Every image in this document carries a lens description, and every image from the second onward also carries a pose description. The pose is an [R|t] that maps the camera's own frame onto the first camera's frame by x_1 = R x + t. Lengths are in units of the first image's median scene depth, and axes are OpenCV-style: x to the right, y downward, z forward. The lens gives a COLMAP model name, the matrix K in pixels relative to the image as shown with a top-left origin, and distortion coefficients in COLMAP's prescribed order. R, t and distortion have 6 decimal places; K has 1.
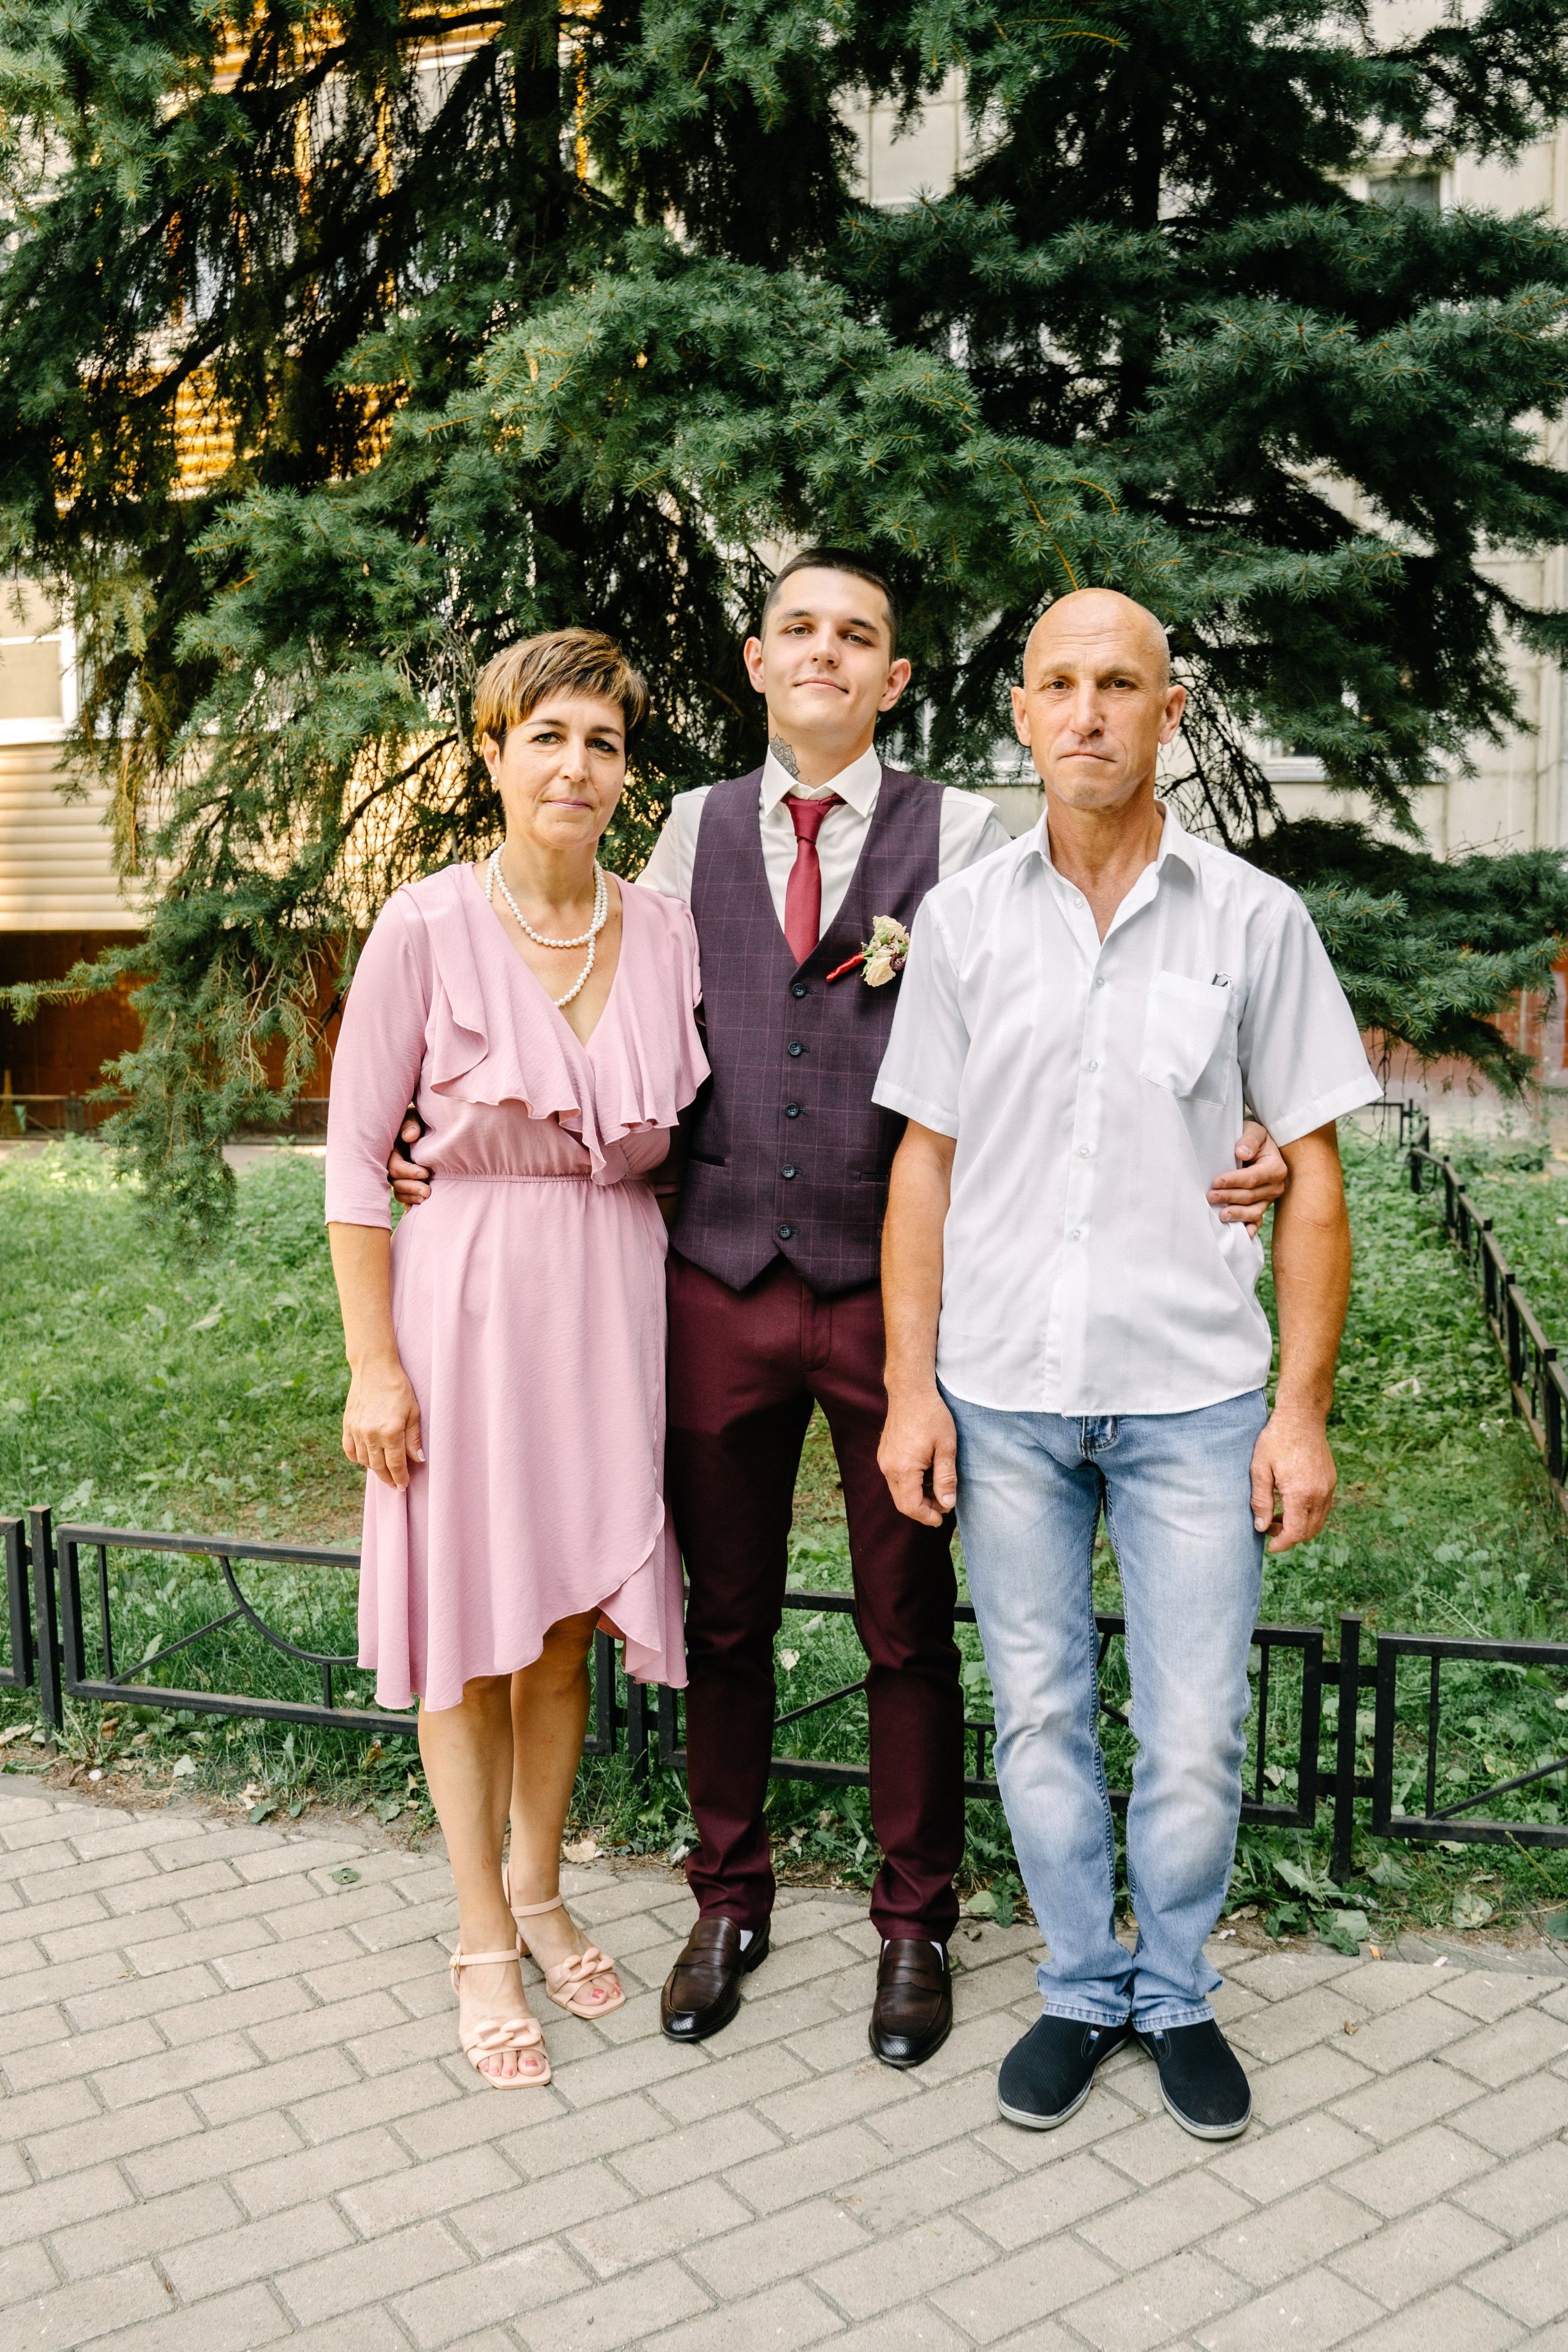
lens RADIAL K [[1971.5, 0, 793.5], [0, 1971.5, 1204.4], [0, 0, 1]] dist [-0.112220, 0.076797]
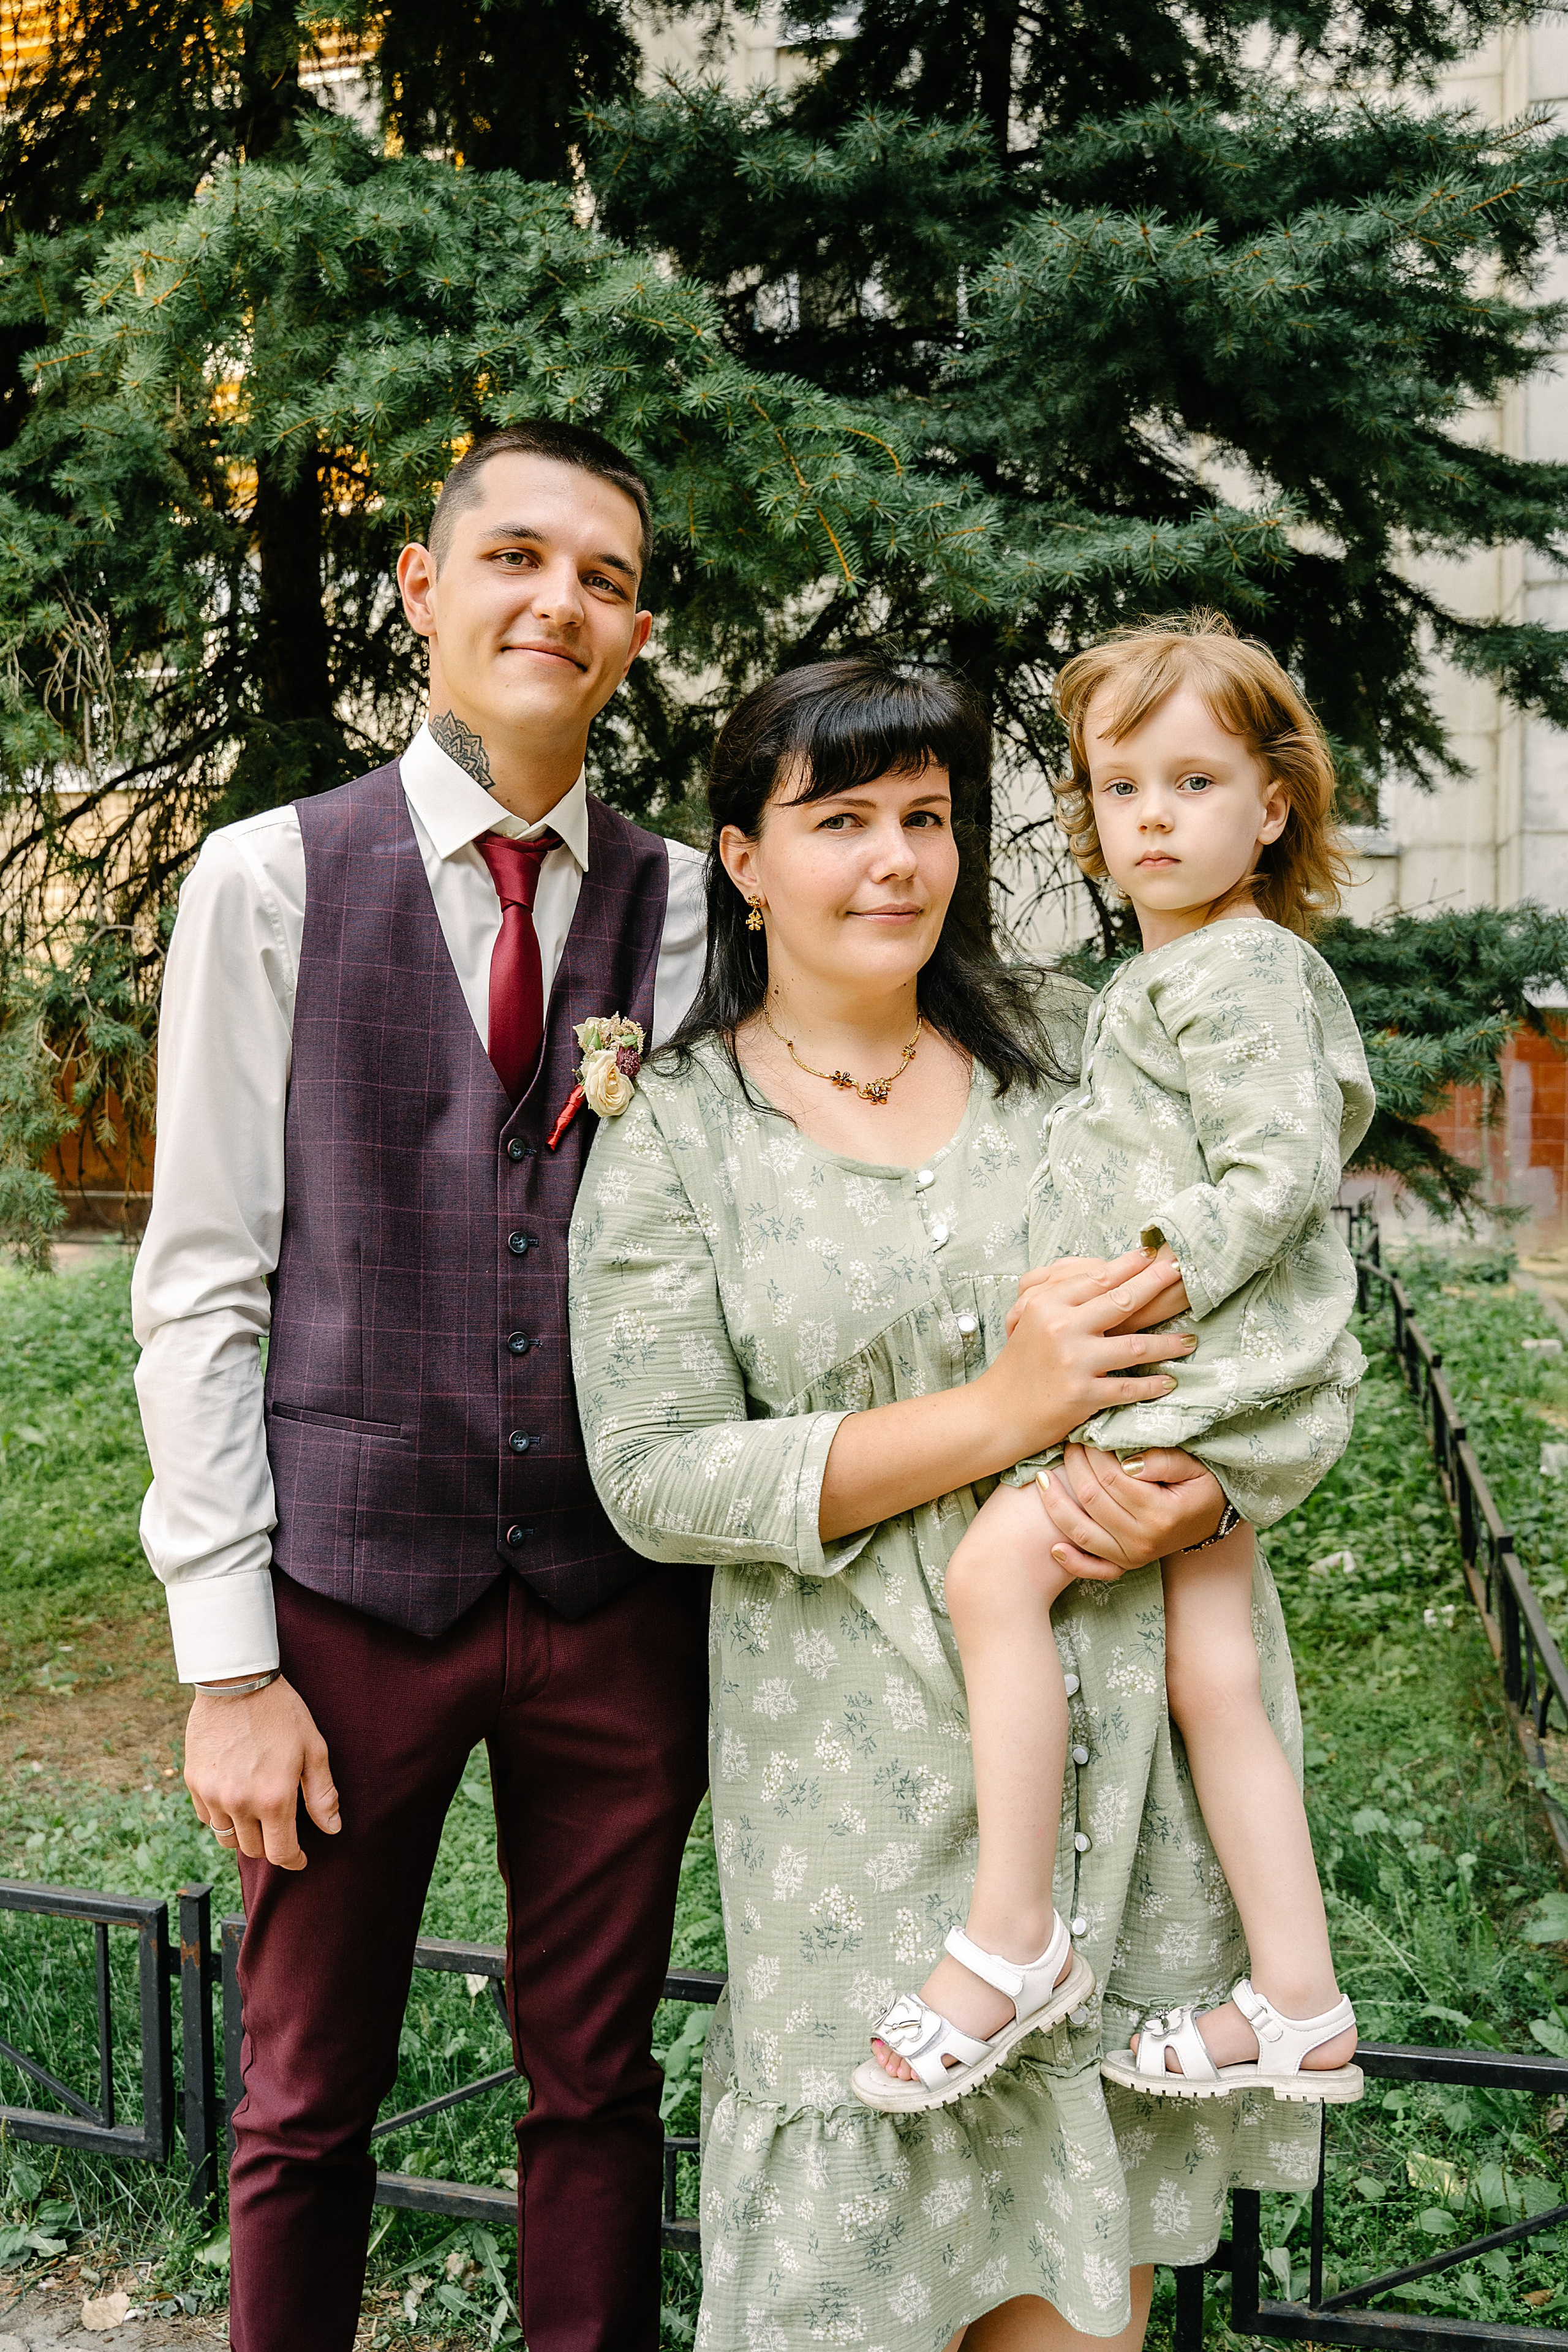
lens RADIAL K [[1971.5, 0, 825.0], [0, 1971.5, 1134.6], [0, 0, 1]] dist [-0.112220, 0.076797]
pose [[0.999818, 0.003818, 0.018701, 0.091369], [-0.002455, 0.997377, -0.072339, -0.028763], [-0.018928, 0.072280, 0.997205, 0.191146]]
